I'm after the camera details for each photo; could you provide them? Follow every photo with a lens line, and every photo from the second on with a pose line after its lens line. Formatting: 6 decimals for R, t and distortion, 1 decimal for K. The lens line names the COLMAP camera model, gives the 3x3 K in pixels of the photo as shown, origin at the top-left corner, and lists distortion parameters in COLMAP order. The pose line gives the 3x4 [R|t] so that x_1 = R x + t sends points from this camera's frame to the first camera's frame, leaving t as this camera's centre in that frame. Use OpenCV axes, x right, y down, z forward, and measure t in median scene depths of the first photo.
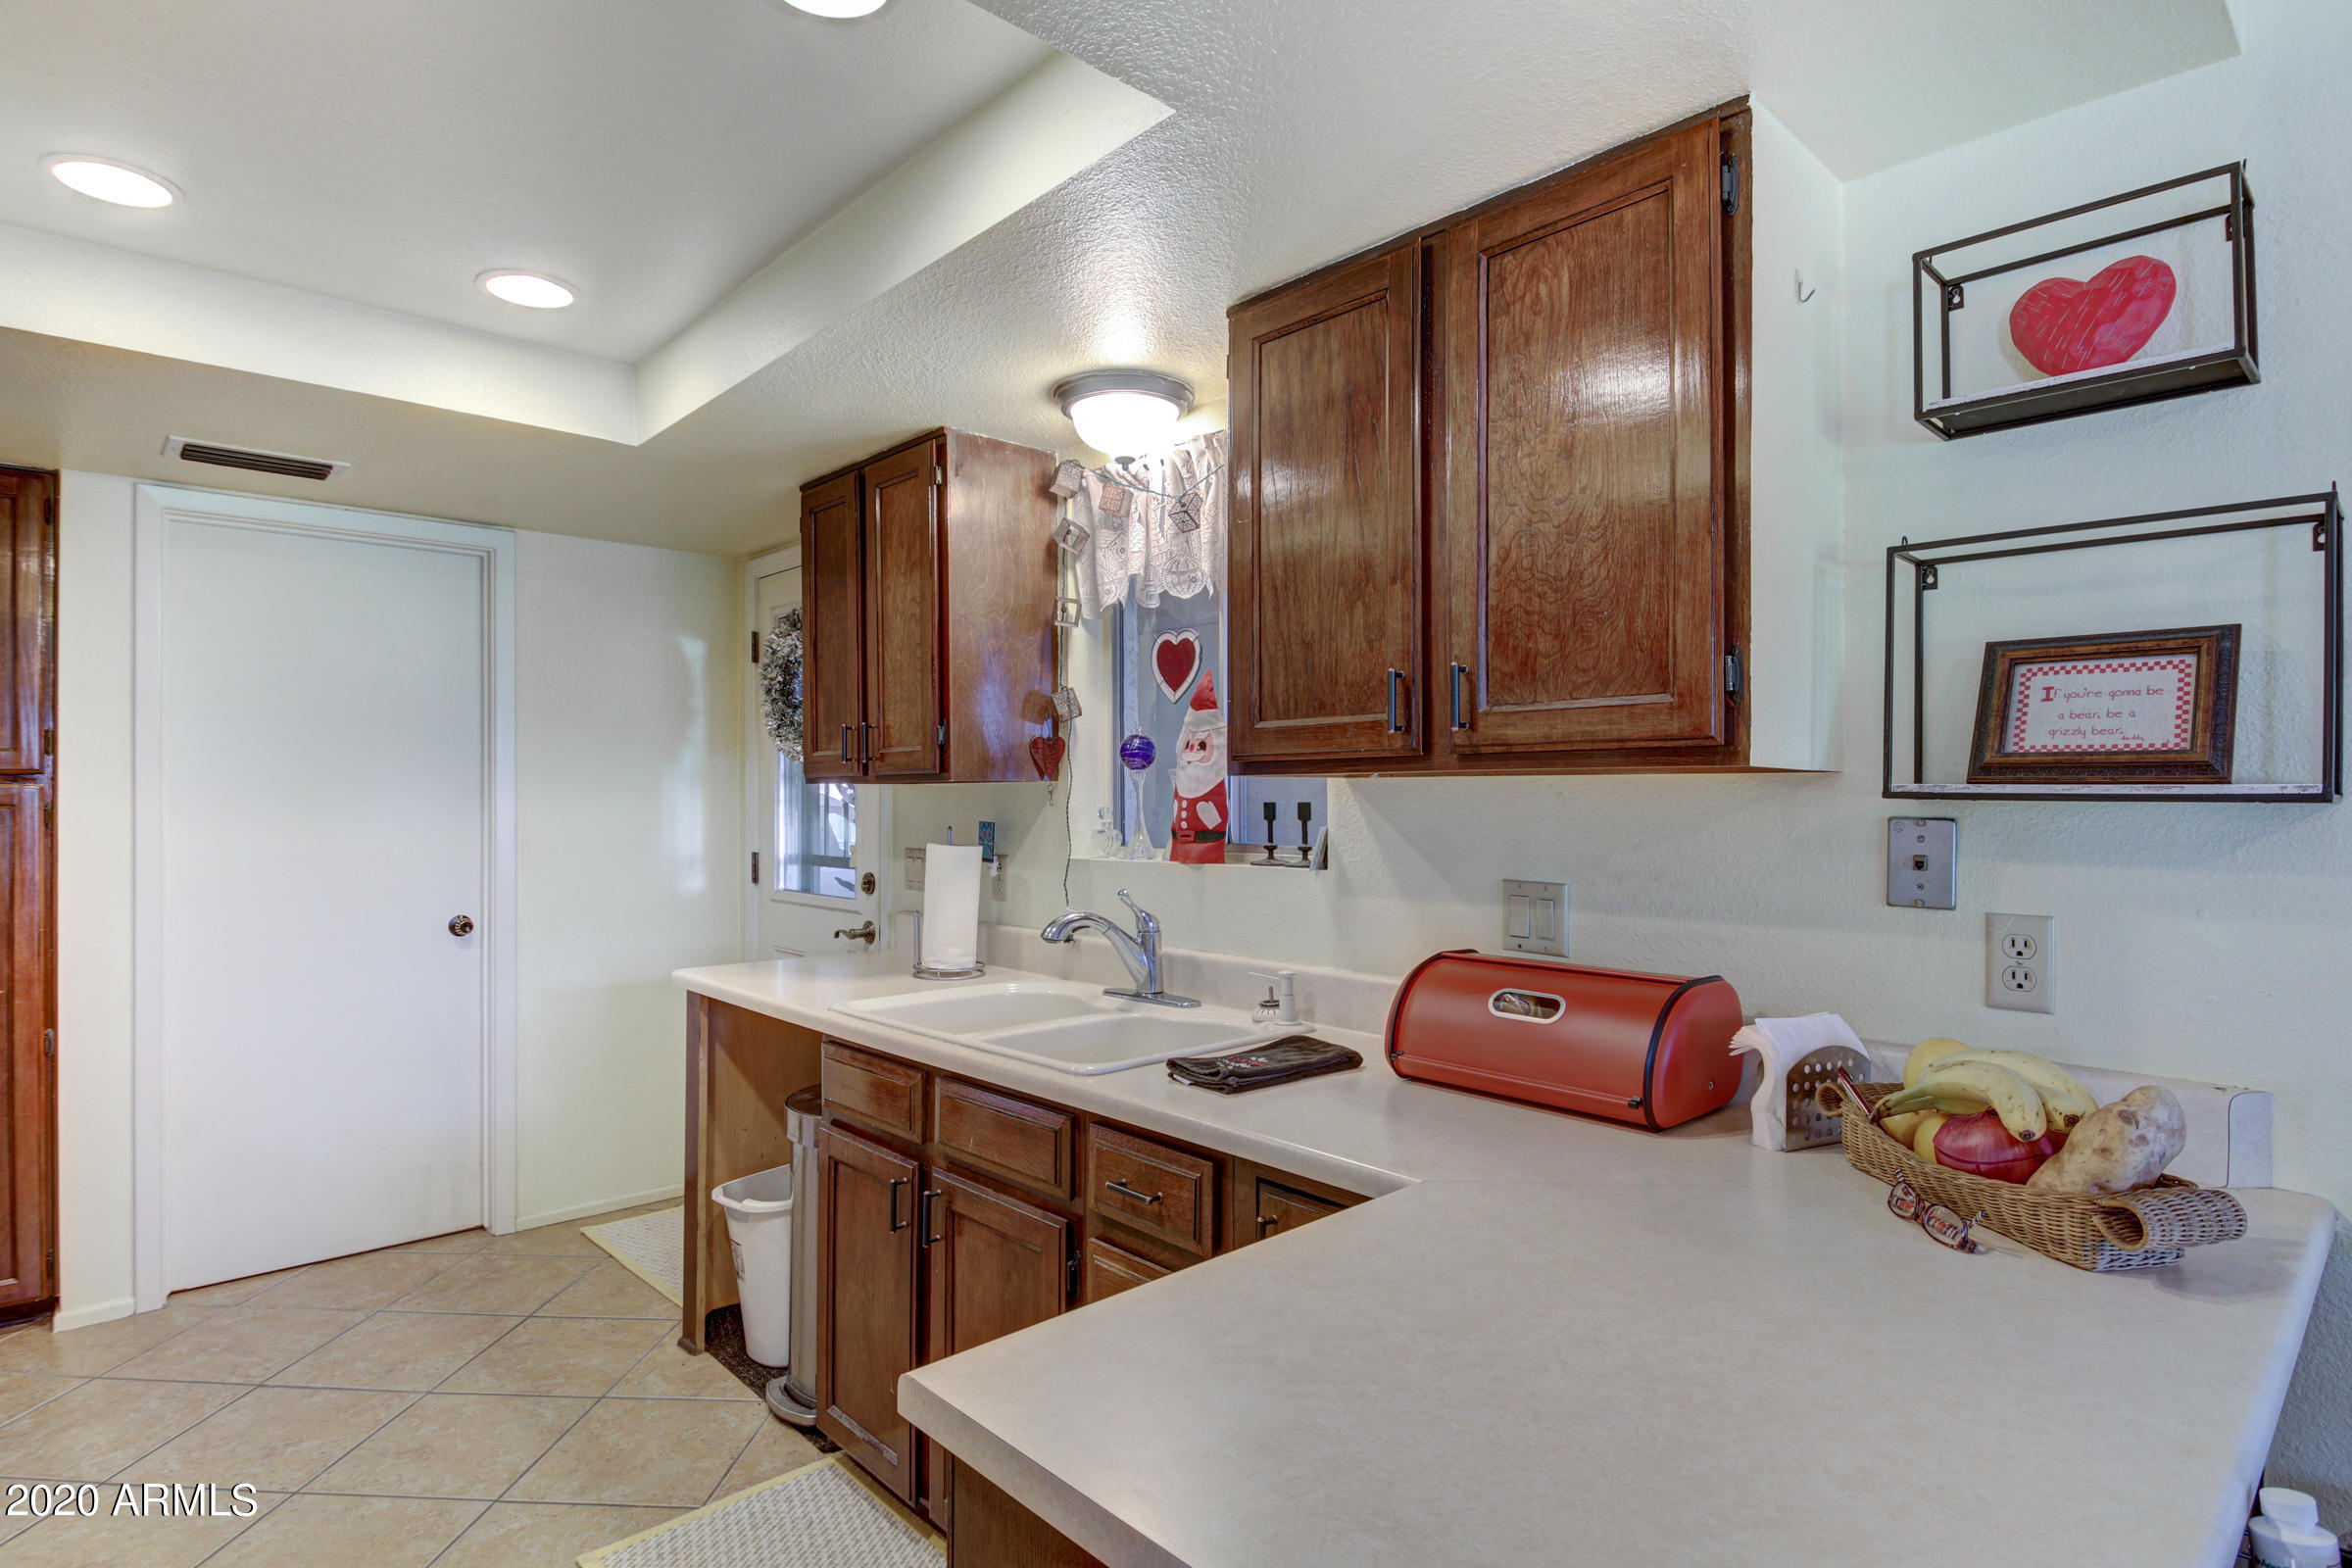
lens RADIAL K [[1213.2, 0, 1177.0], [0, 1213.2, 787.9], [0, 0, 1]] dist [-0.023614, -0.001826]
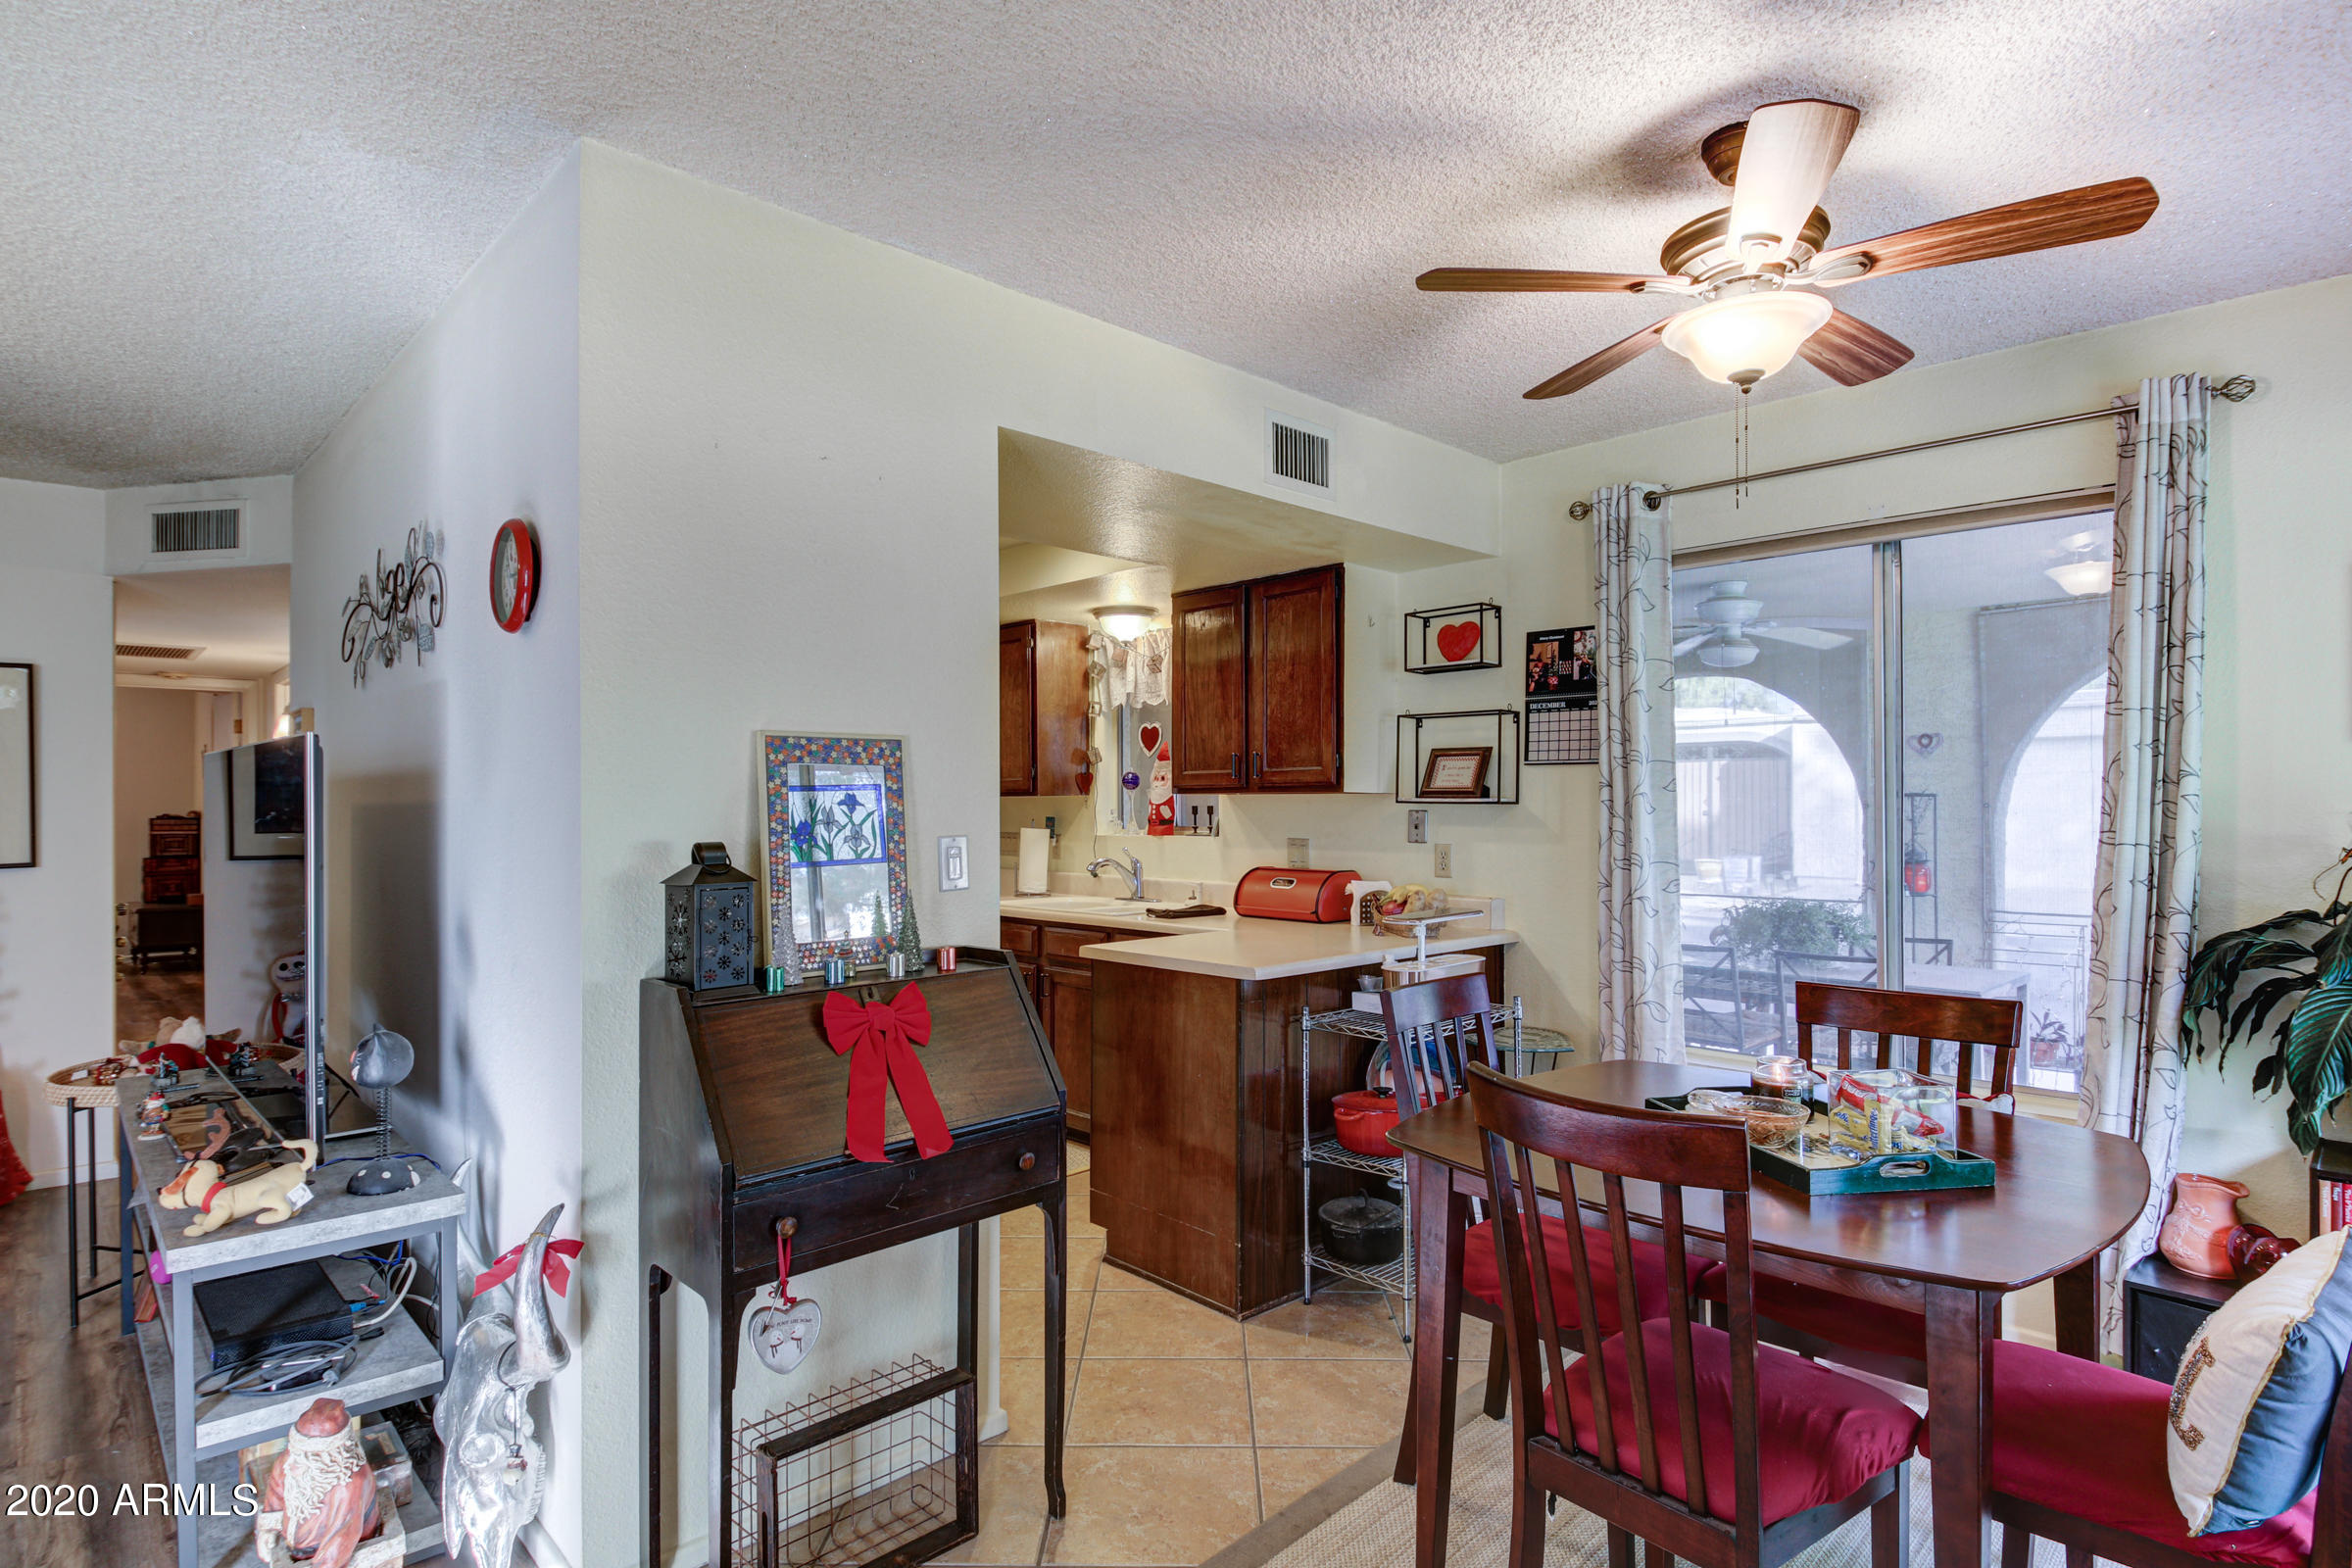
lens RADIAL K [[1213.2, 0, 1179.1], [0, 1213.2, 781.9], [0, 0, 1]] dist [-0.023614, -0.001826]
pose [[0.999861, -0.000320, 0.016695, 0.015316], [0.000504, 0.999939, -0.011028, -0.006600], [-0.016690, 0.011035, 0.999800, -1.147921]]
